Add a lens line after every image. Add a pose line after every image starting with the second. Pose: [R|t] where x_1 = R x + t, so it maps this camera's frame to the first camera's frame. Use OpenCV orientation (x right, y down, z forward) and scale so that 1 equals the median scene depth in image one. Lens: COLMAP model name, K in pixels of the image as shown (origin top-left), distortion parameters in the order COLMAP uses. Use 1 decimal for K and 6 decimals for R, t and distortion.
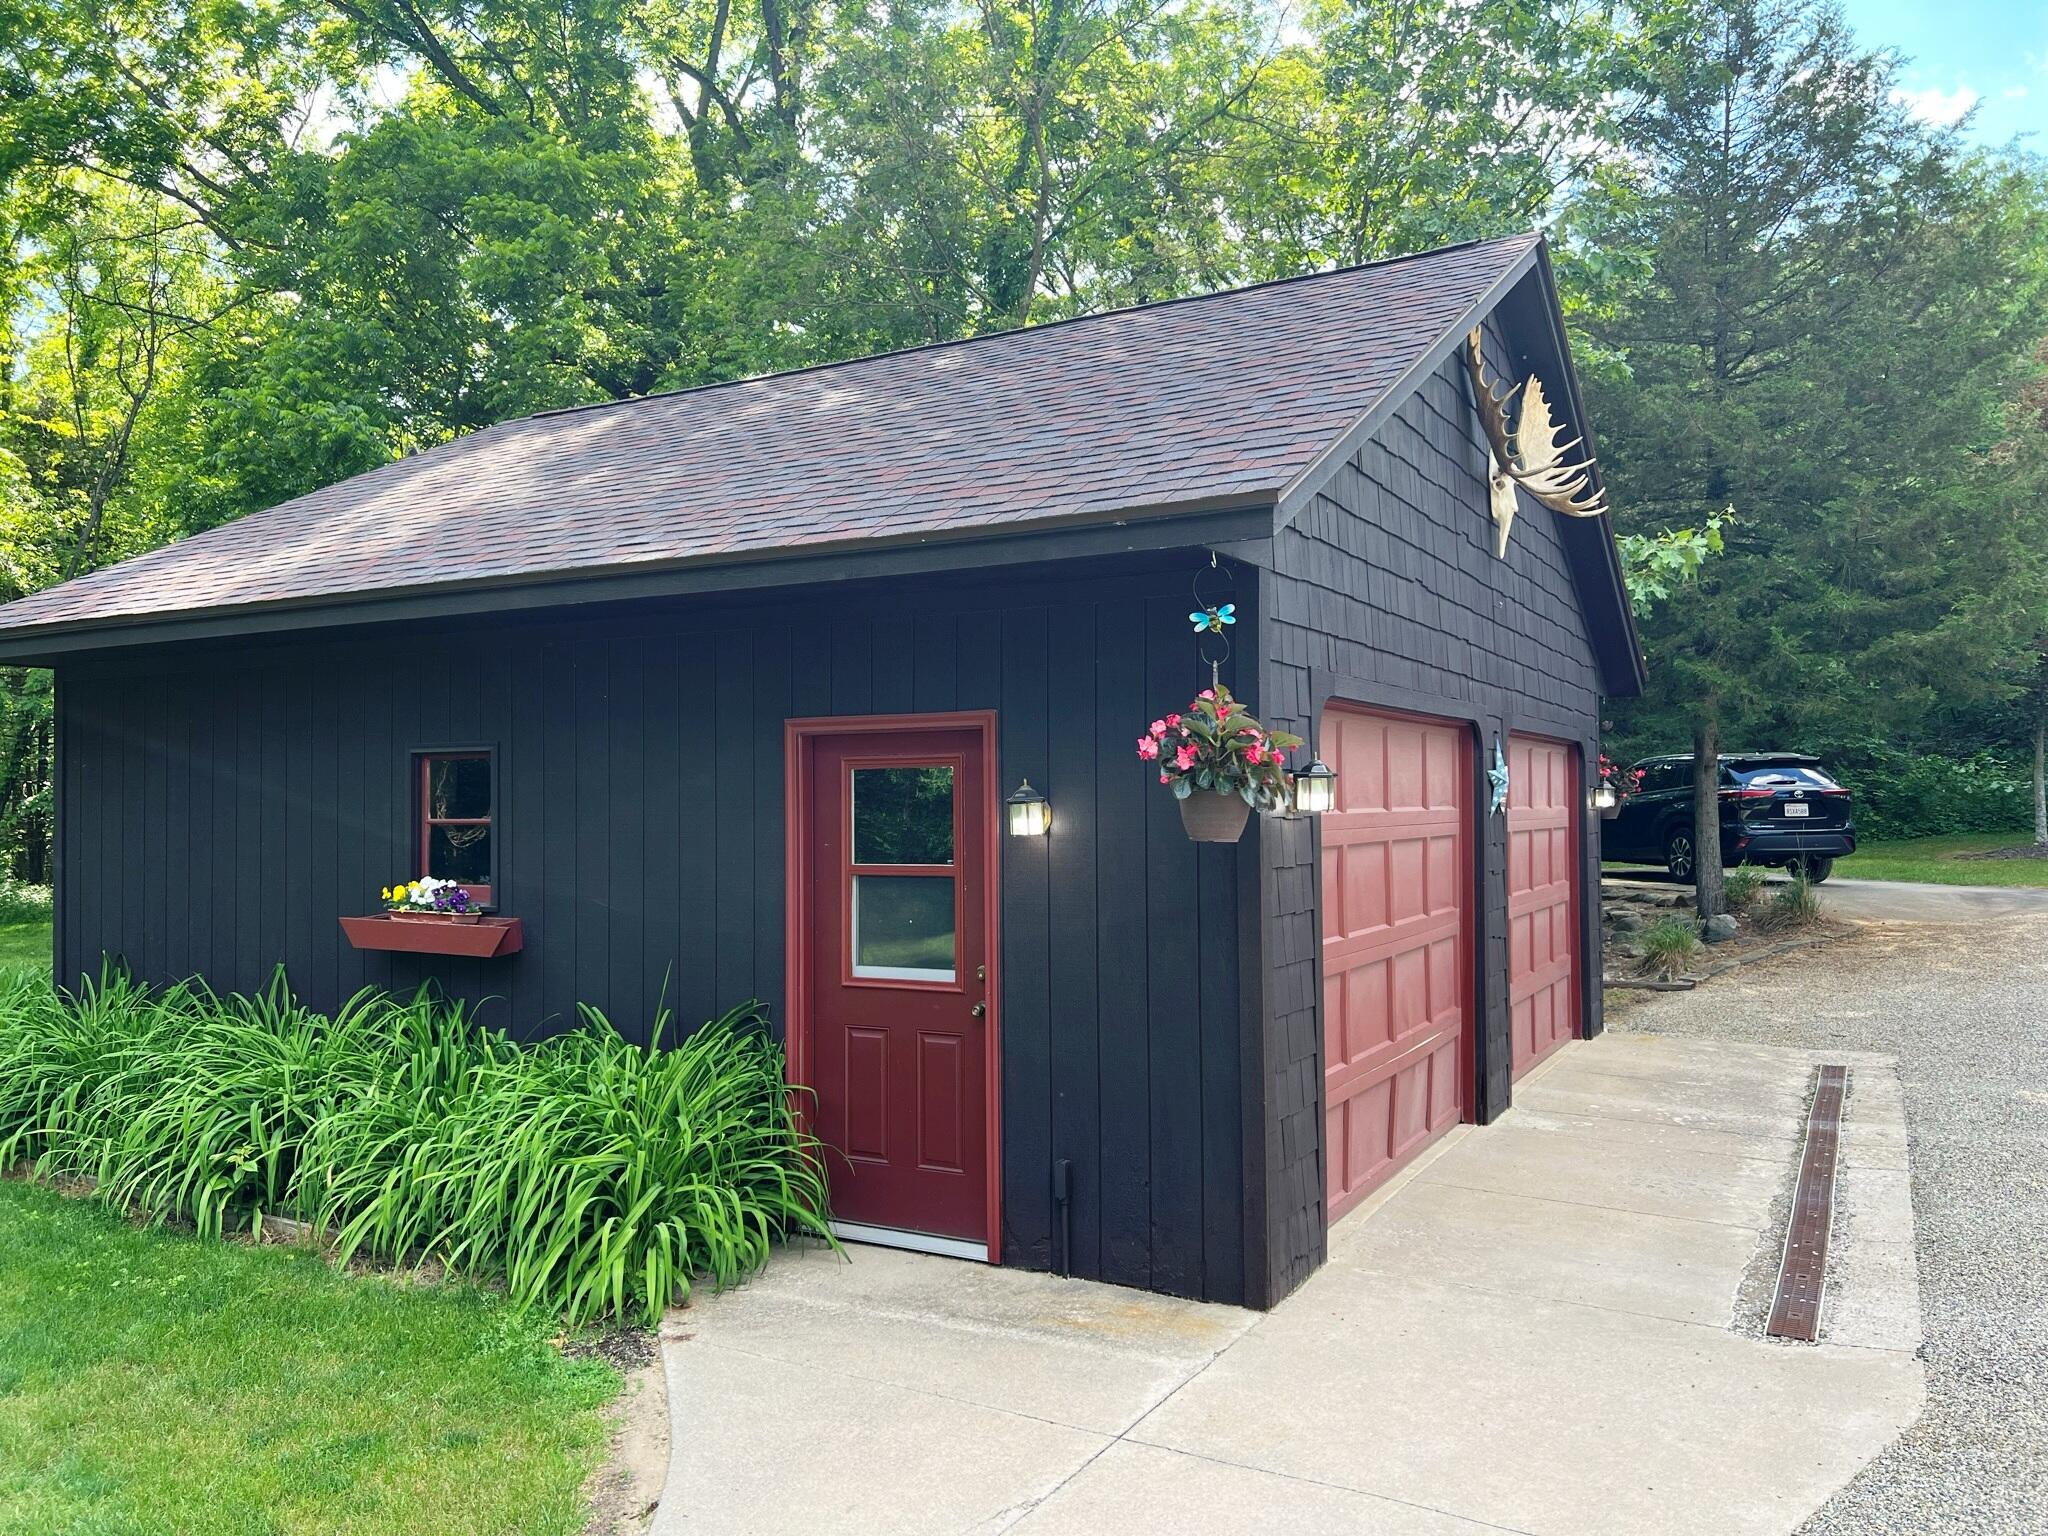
lens RADIAL K [[1536.4, 0, 1030.7], [0, 1536.4, 783.4], [0, 0, 1]] dist [0.063205, -0.080501]
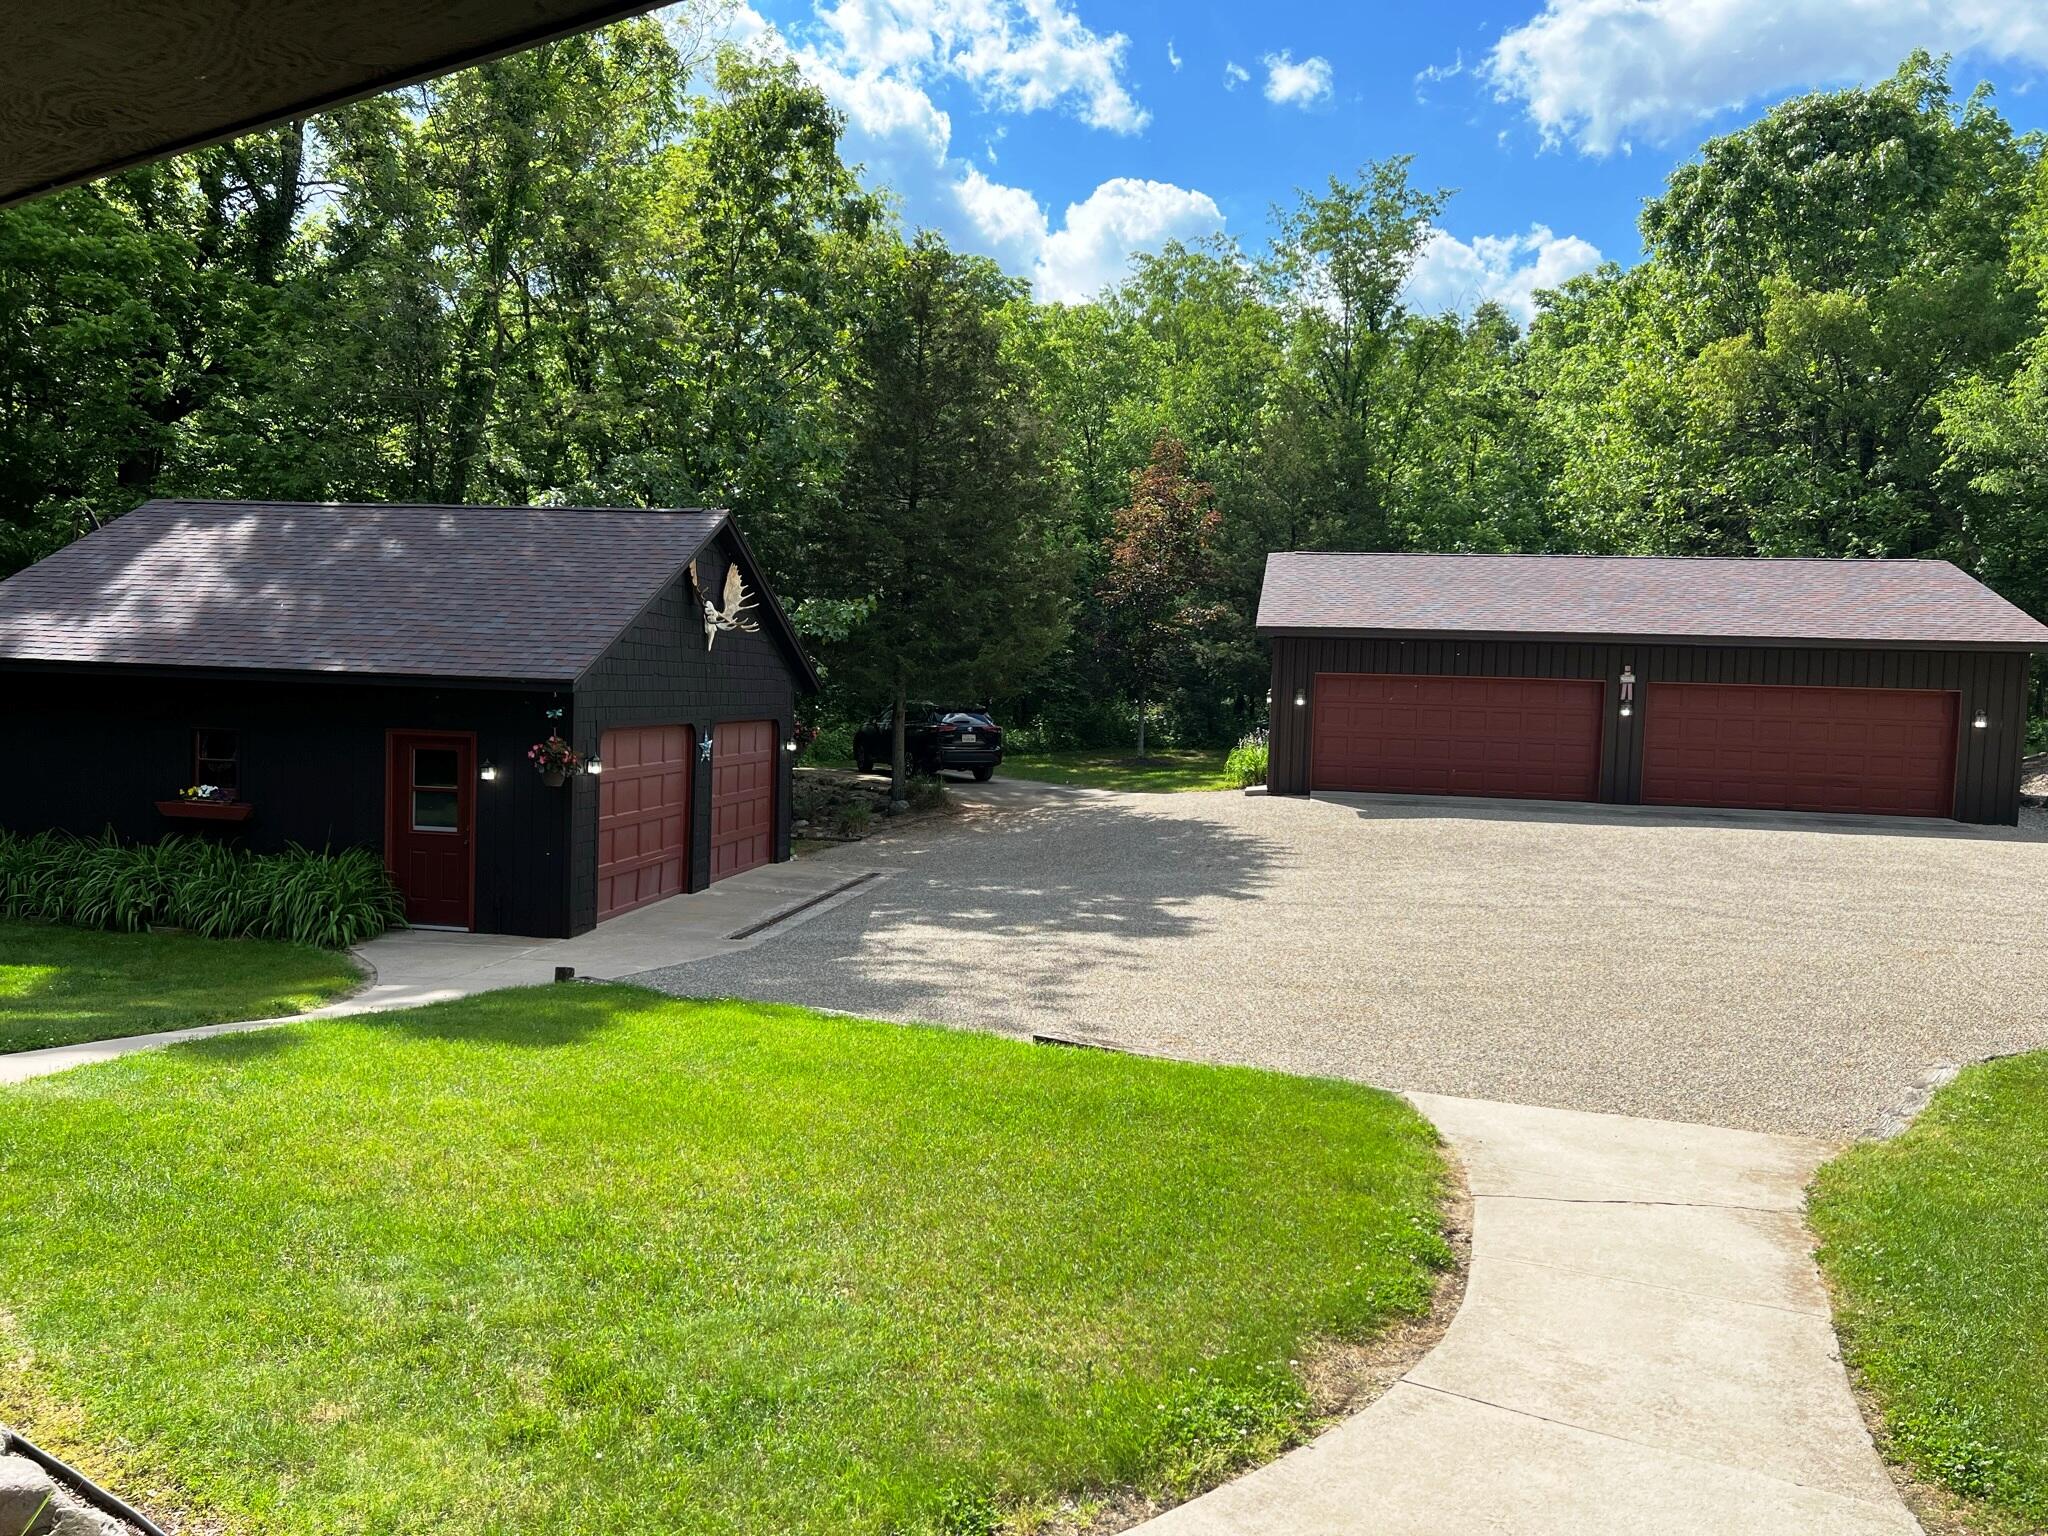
lens RADIAL K [[1536.4, 0, 1024.1], [0, 1536.4, 773.3], [0, 0, 1]] dist [0.063205, -0.080501]
pose [[0.942030, 0.019125, 0.334984, -0.023536], [-0.045886, 0.996337, 0.072157, -0.203080], [-0.332377, -0.083345, 0.939457, -1.773374]]
